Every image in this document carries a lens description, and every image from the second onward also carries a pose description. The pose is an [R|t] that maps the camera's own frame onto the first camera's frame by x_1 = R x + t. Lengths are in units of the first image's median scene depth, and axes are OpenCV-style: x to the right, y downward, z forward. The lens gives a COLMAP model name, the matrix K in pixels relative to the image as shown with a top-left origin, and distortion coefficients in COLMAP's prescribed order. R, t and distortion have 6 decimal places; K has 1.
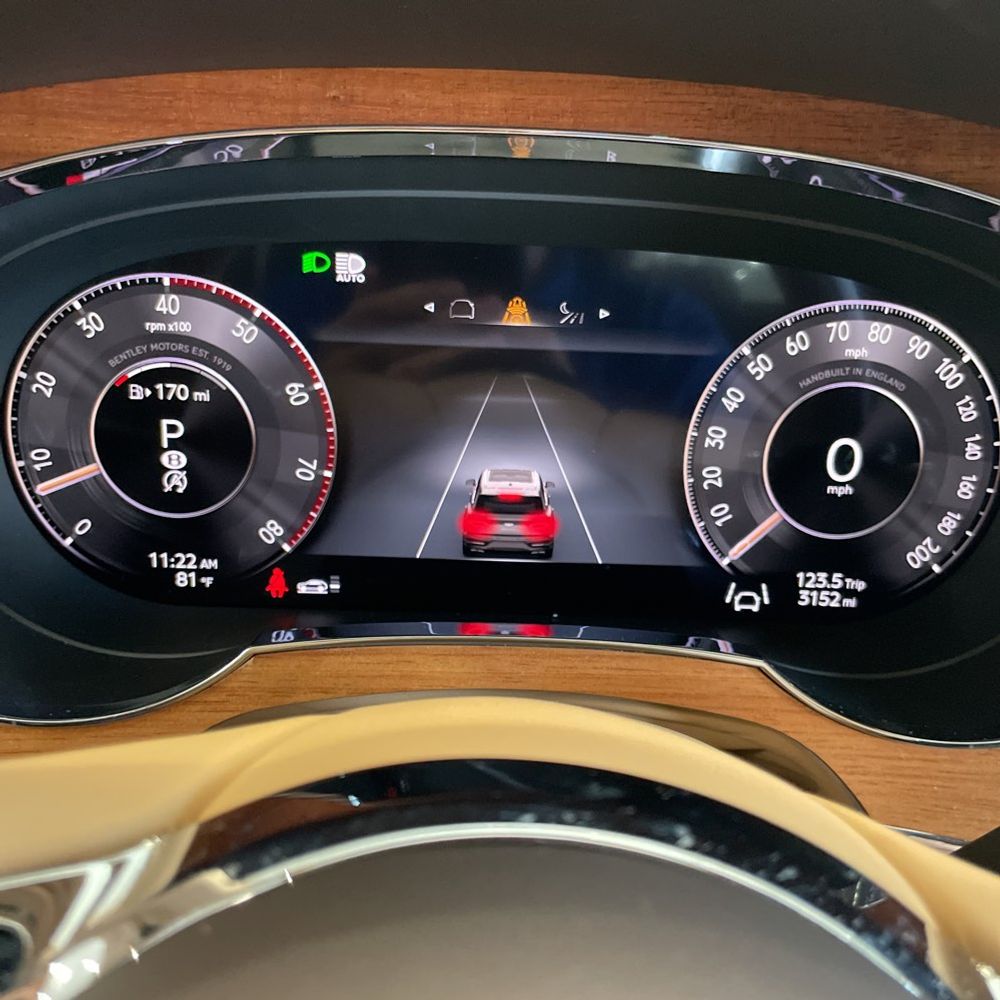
lens RADIAL K [[1009.9, 0, 501.9], [0, 1009.9, 496.9], [0, 0, 1]] dist [0.029235, 0.000000]
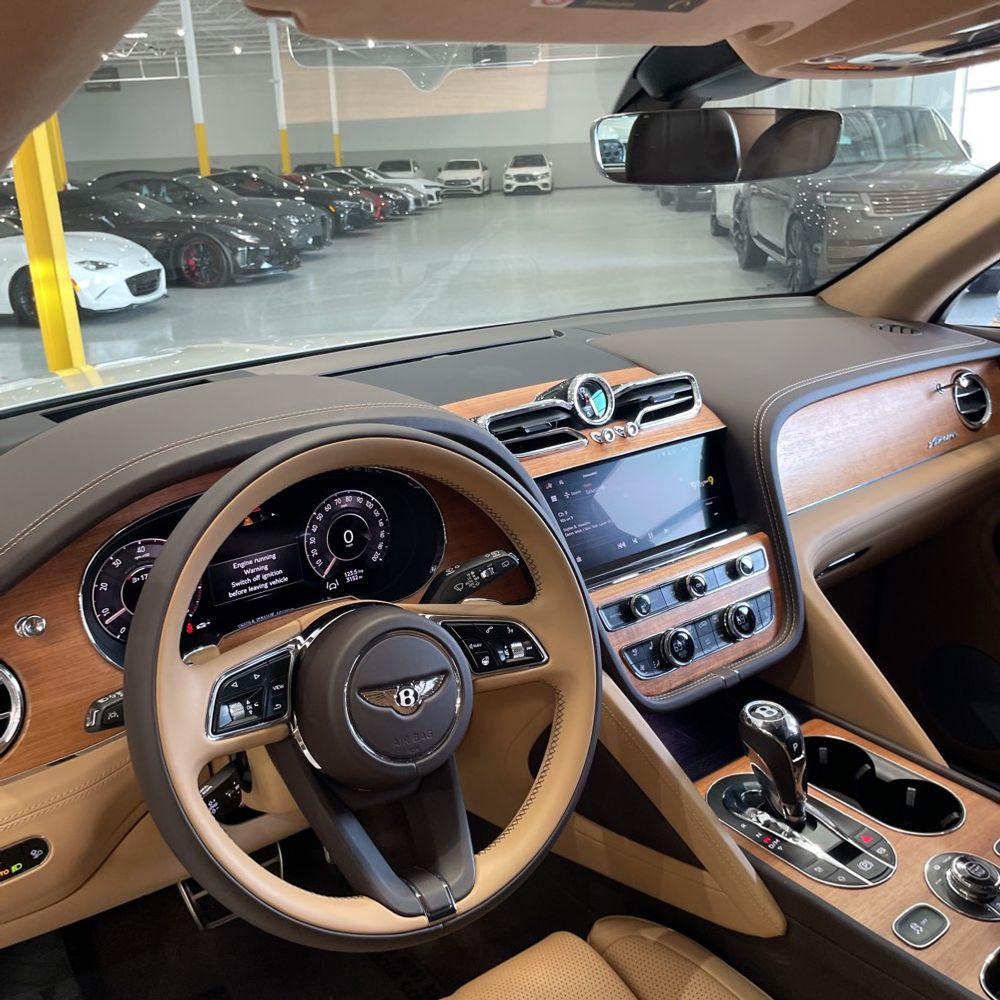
lens RADIAL K [[1009.9, 0, 497.9], [0, 1009.9, 499.5], [0, 0, 1]] dist [0.029235, 0.000000]
pose [[0.806172, -0.255716, 0.533569, -1.019432], [0.267992, 0.961790, 0.056033, -0.209611], [-0.527510, 0.097820, 0.843898, -2.099698]]
